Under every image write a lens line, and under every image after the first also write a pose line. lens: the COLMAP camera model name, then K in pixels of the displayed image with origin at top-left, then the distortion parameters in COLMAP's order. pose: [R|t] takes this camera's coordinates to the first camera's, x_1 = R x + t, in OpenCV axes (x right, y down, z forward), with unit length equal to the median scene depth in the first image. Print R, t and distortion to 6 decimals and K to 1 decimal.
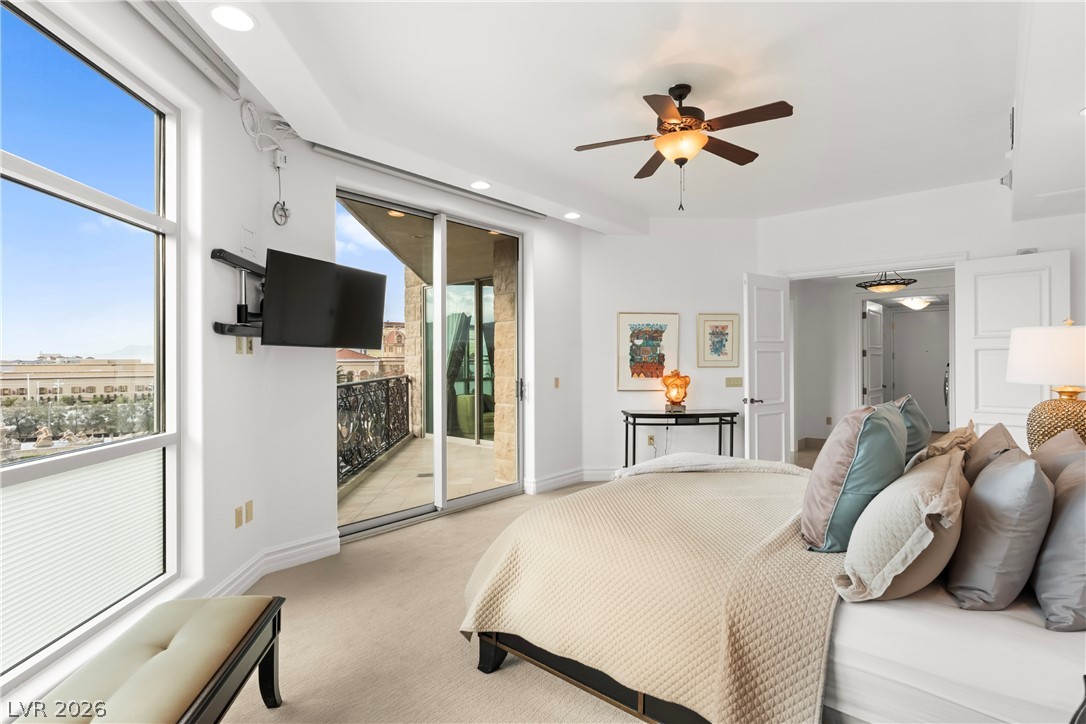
lens RADIAL K [[537.8, 0, 543.2], [0, 537.8, 359.3], [0, 0, 1]] dist [0.003791, 0.001054]
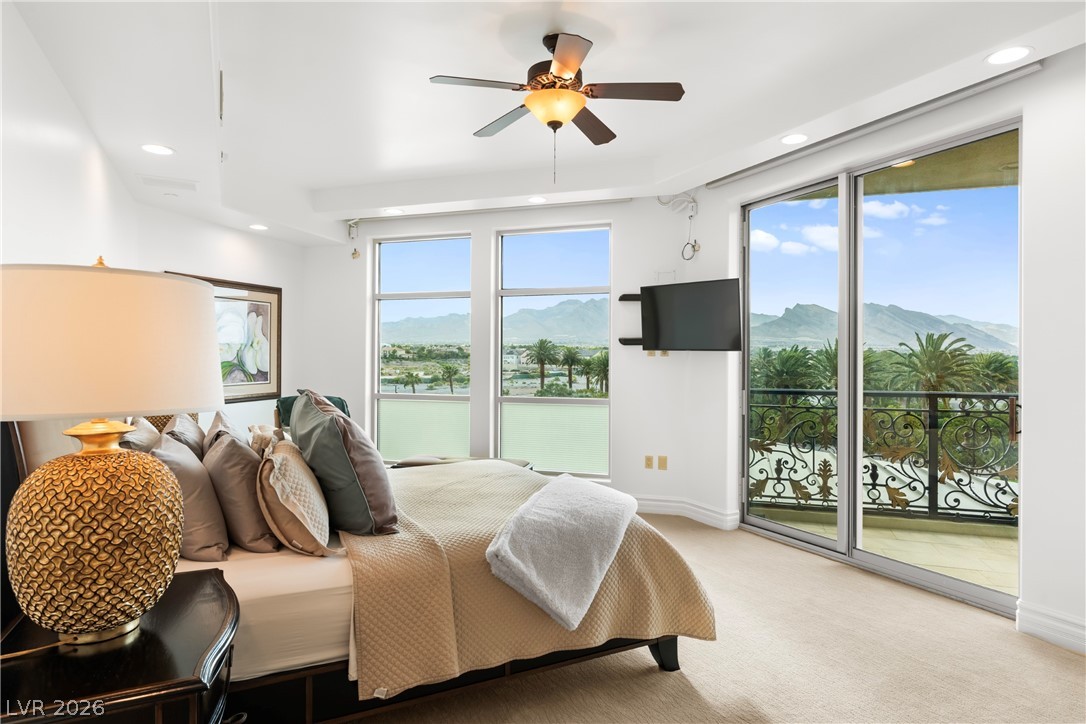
lens RADIAL K [[623.8, 0, 543.0], [0, 623.8, 362.0], [0, 0, 1]] dist [0.002628, 0.000283]
pose [[-0.383266, 0.000913, -0.923637, 1.179550], [-0.004712, 0.999985, 0.002944, 0.002353], [0.923626, 0.005481, -0.383256, 1.376314]]
